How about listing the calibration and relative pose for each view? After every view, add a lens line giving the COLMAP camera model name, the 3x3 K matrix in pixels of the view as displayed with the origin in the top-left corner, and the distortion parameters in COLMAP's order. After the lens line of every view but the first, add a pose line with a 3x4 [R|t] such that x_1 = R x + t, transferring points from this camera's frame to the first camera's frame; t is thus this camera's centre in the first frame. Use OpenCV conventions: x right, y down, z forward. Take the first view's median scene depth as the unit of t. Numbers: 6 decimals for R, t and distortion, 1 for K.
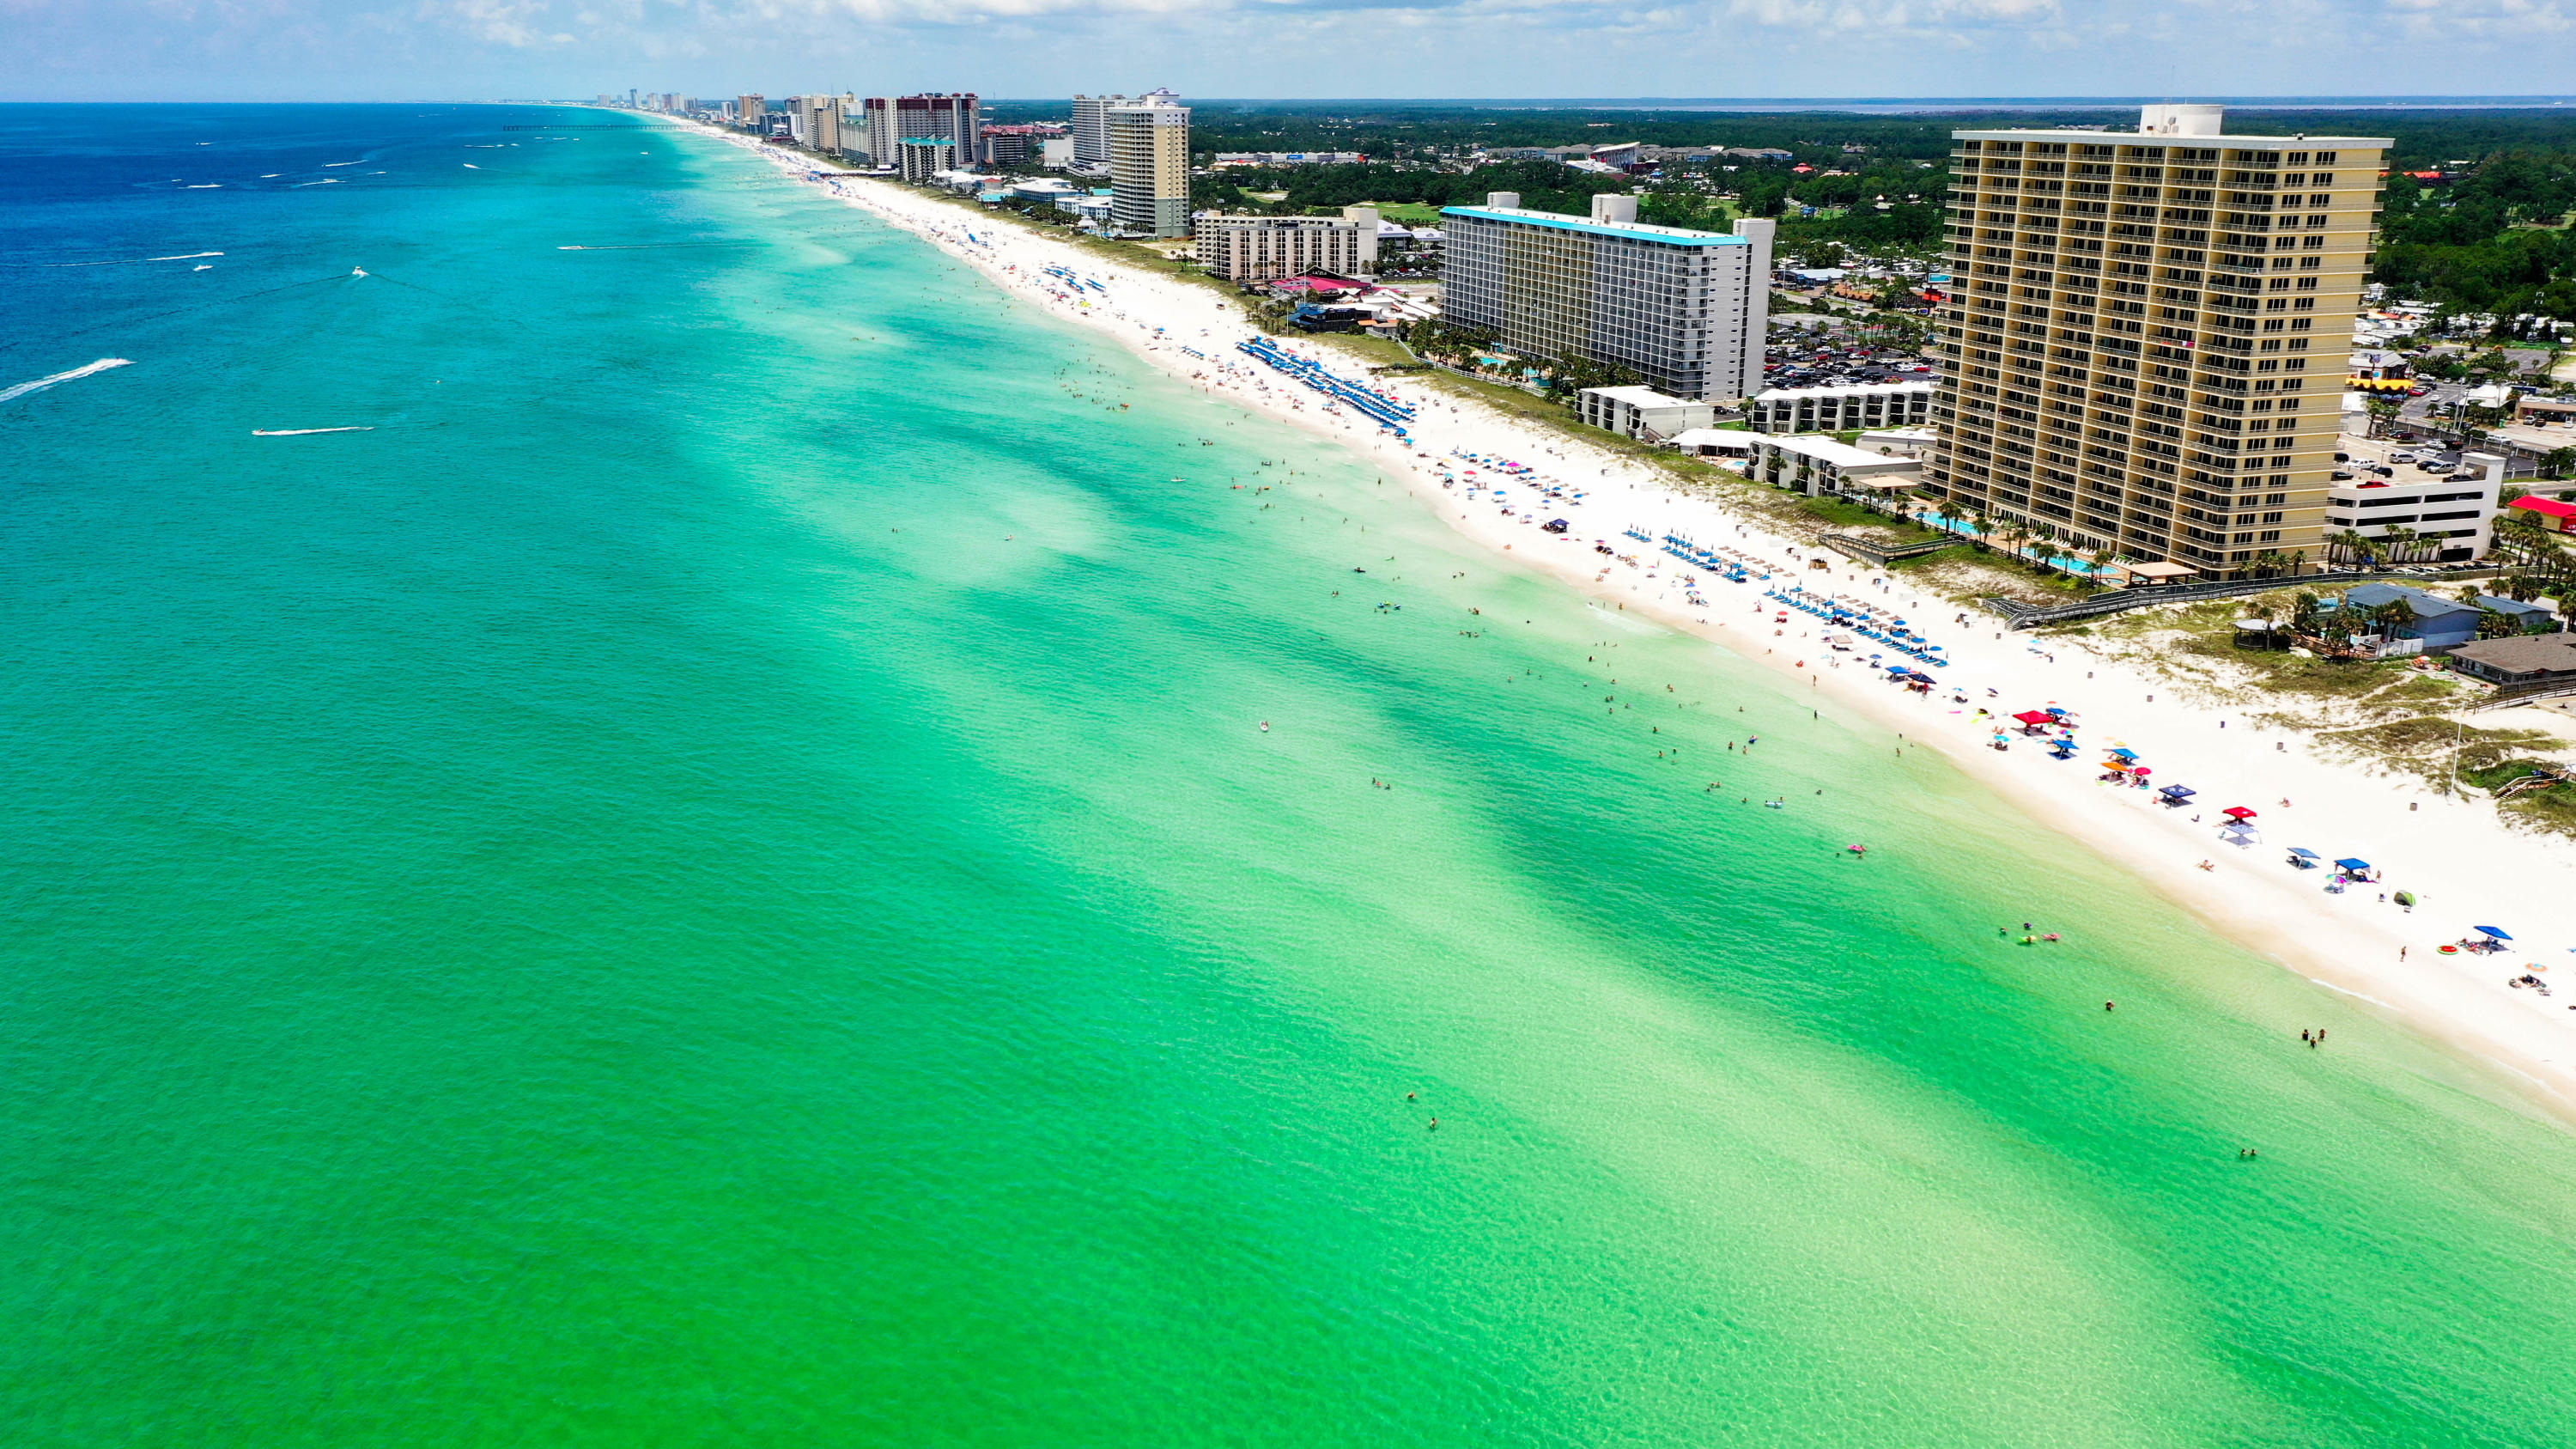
lens RADIAL K [[1980.4, 0, 1281.0], [0, 1980.4, 787.7], [0, 0, 1]] dist [-0.012997, 0.000866]
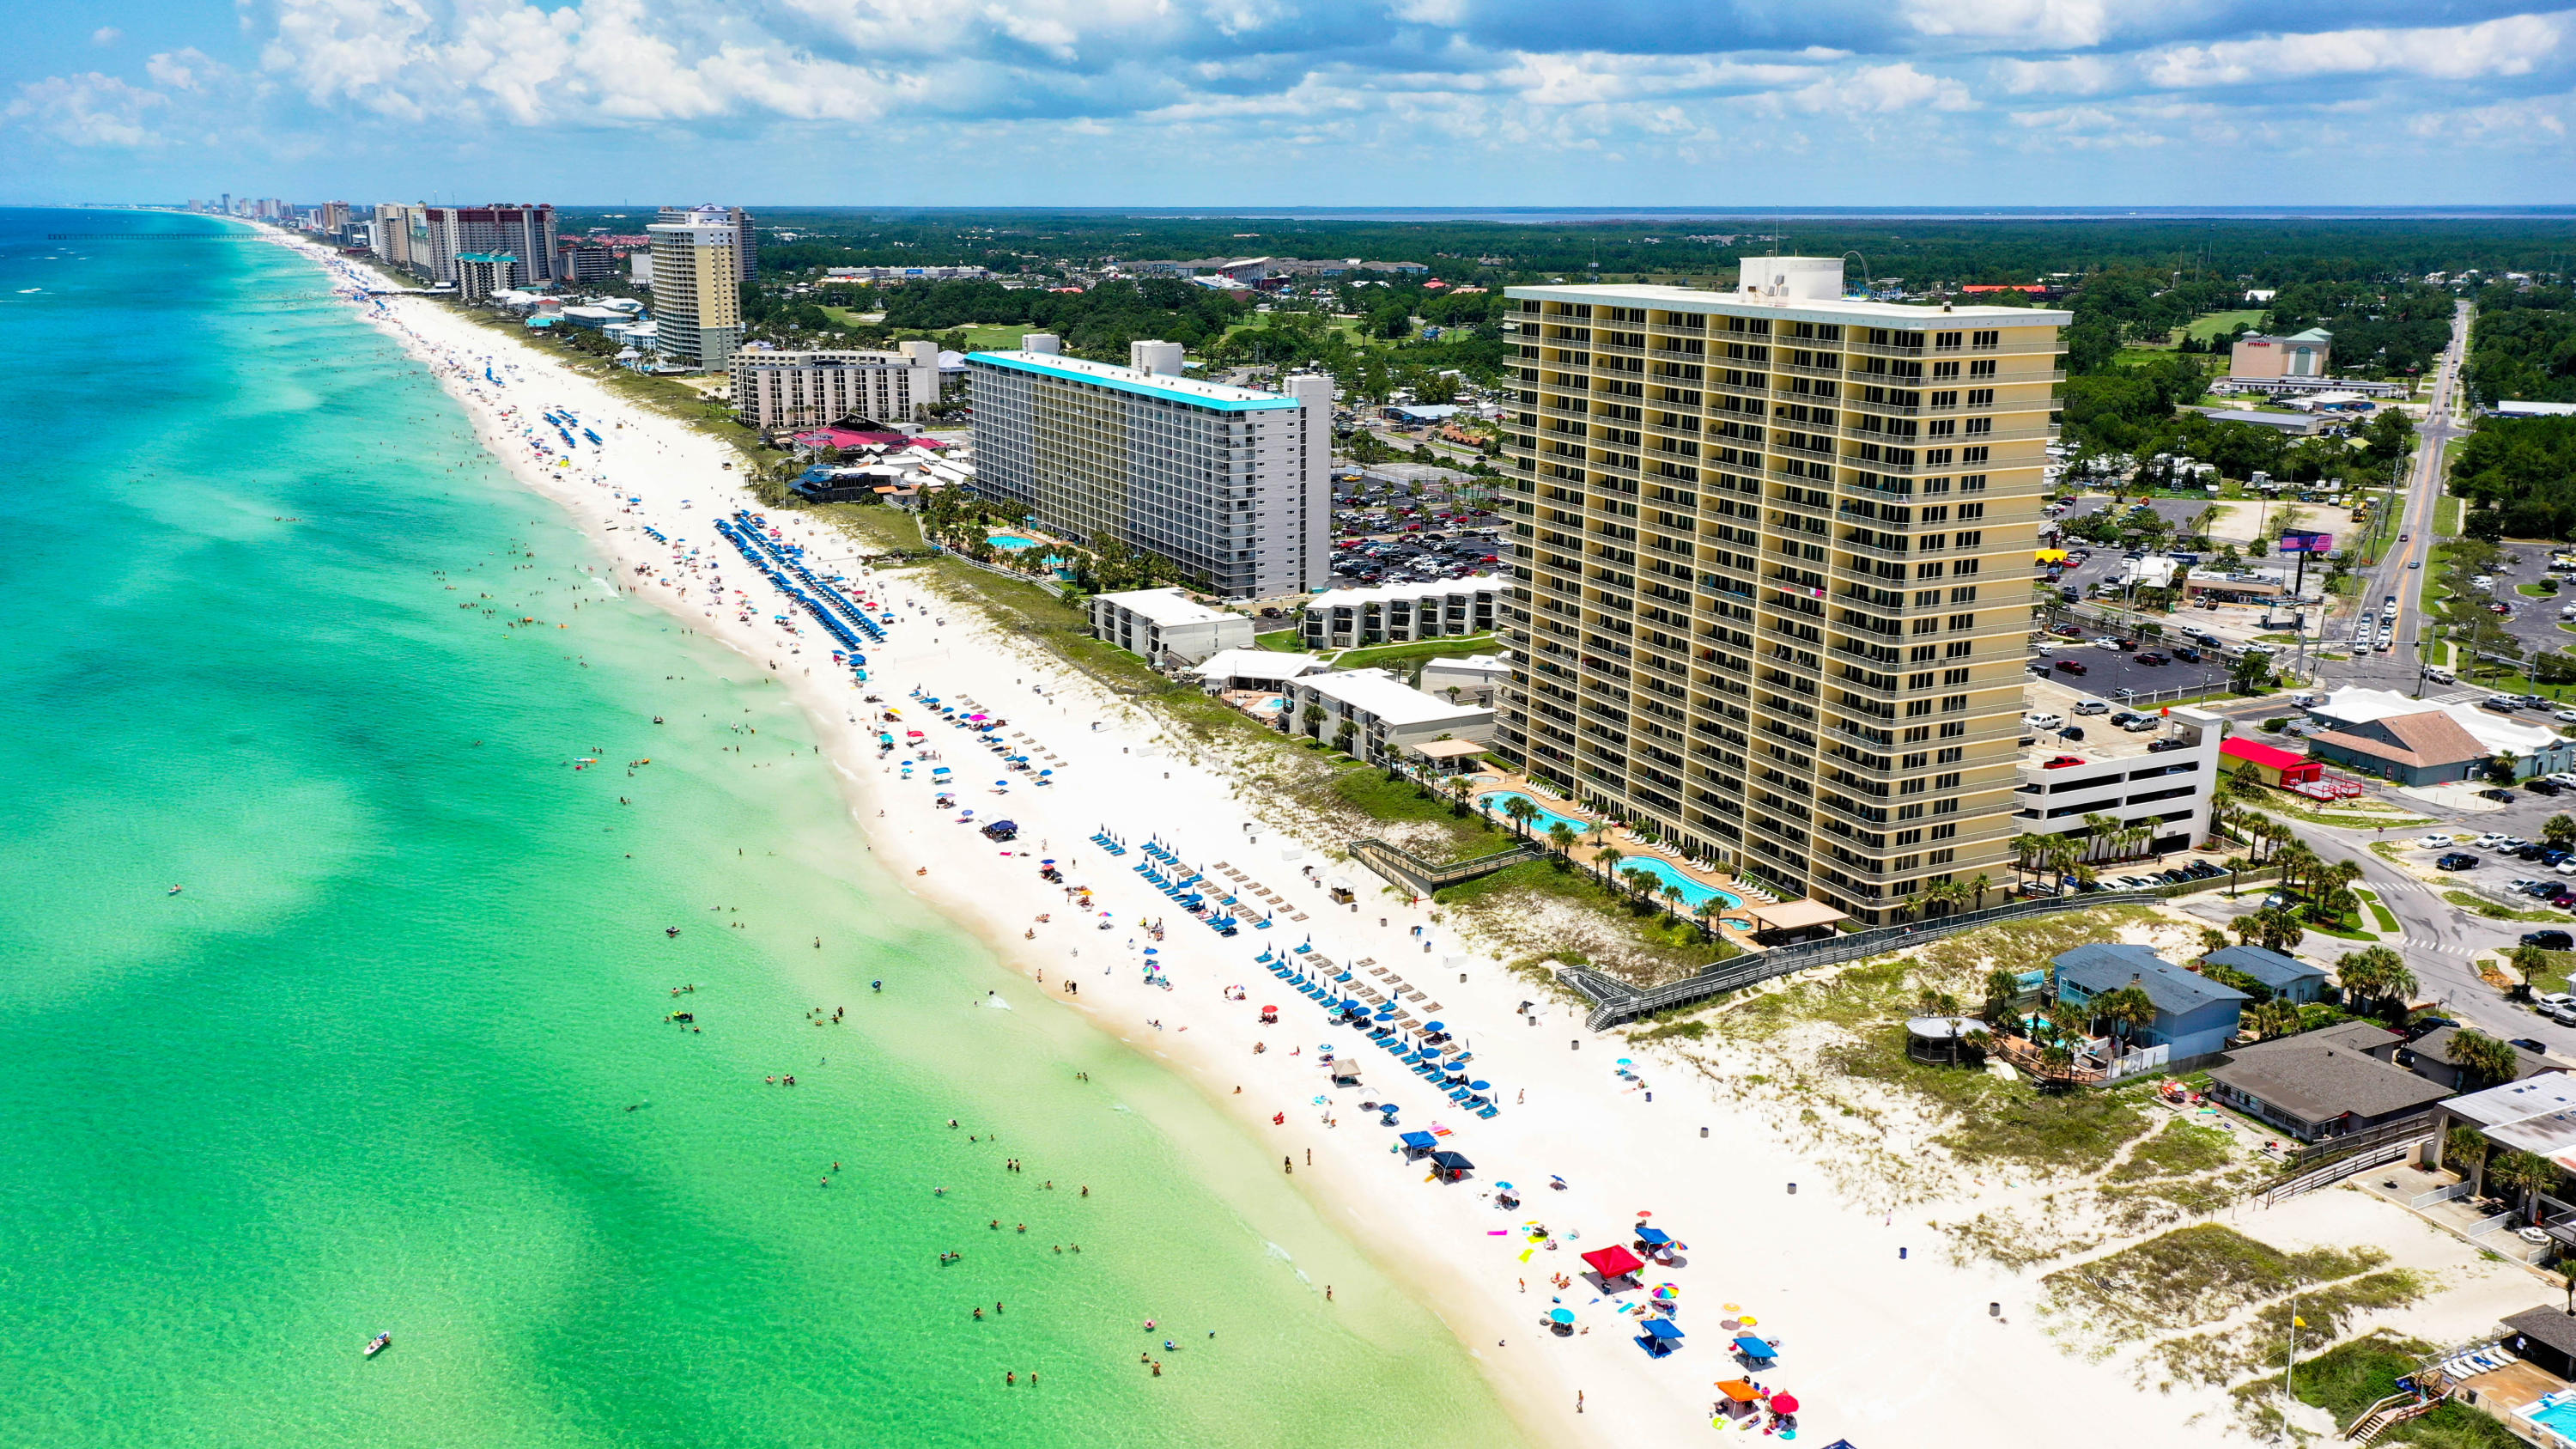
lens RADIAL K [[1980.4, 0, 1281.0], [0, 1980.4, 787.7], [0, 0, 1]] dist [-0.012997, 0.000866]
pose [[0.987366, -0.040135, 0.153290, 0.105417], [0.047592, 0.997840, -0.045291, -0.089222], [-0.151141, 0.052014, 0.987143, 0.221436]]
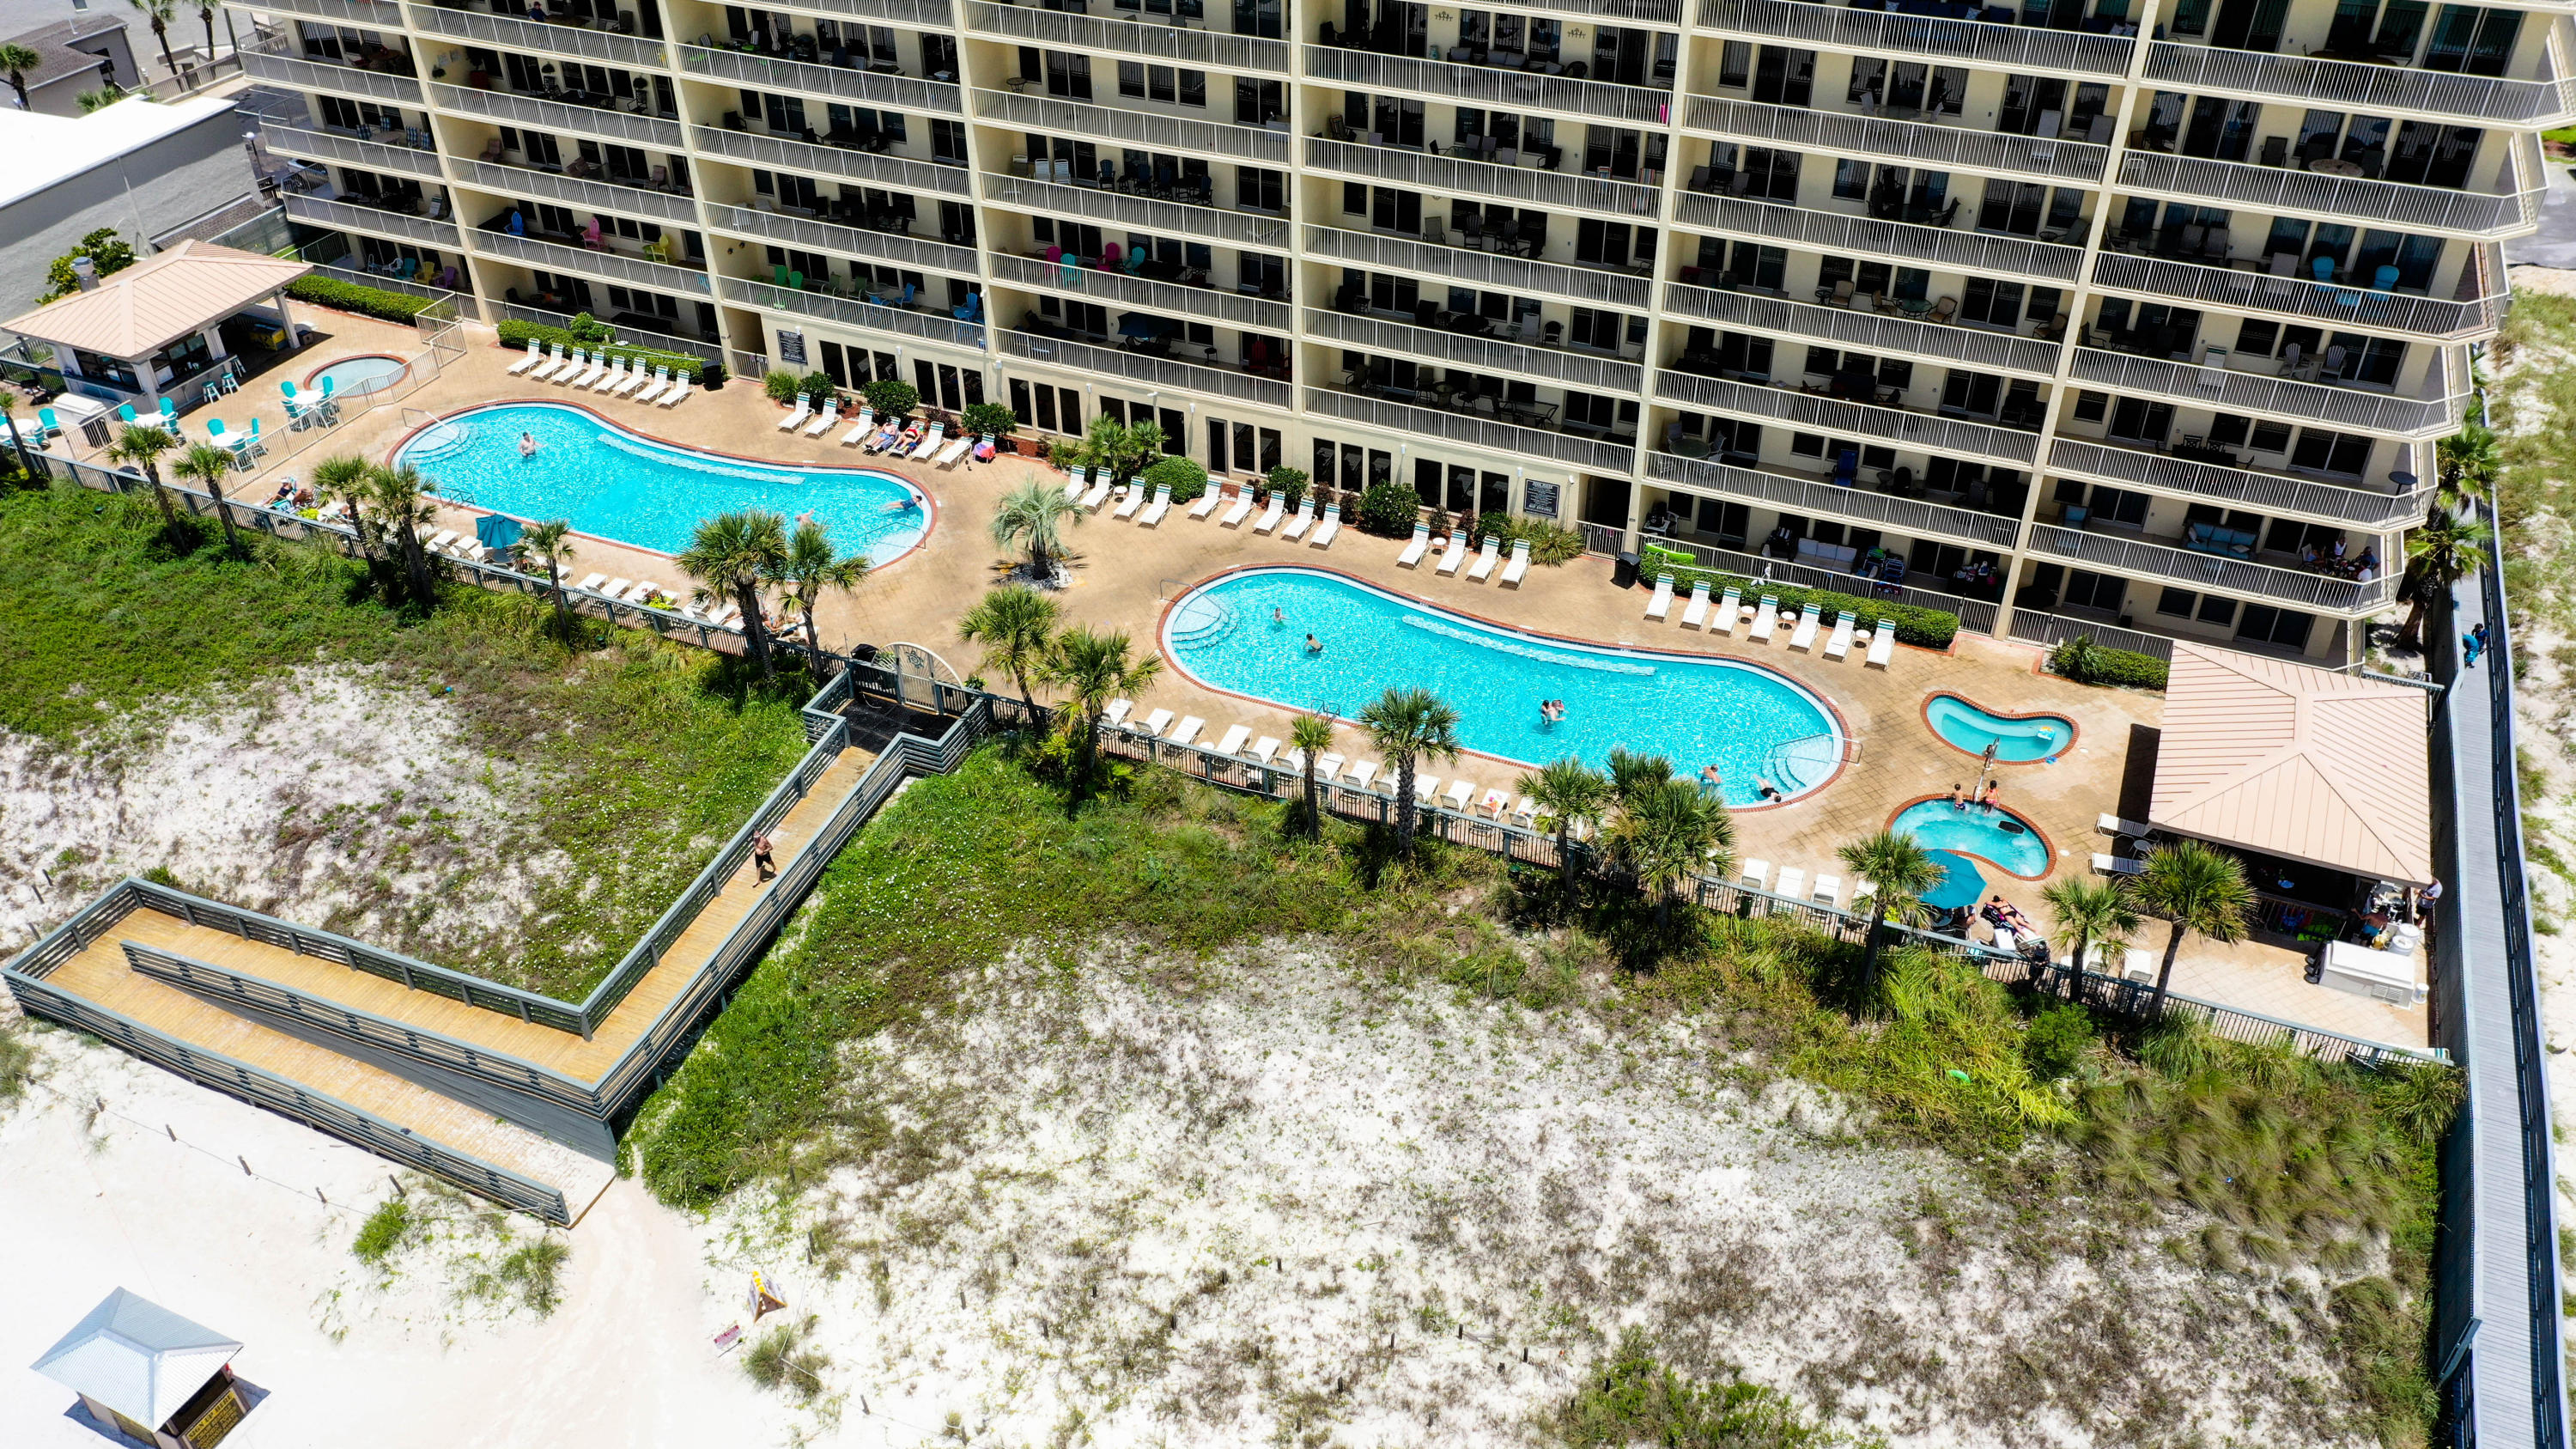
lens RADIAL K [[1980.4, 0, 1281.0], [0, 1980.4, 787.7], [0, 0, 1]] dist [-0.012997, 0.000866]
pose [[0.629360, -0.475586, 0.614592, 0.190391], [0.253976, 0.873315, 0.415712, -0.136458], [-0.734440, -0.105541, 0.670417, 0.639434]]
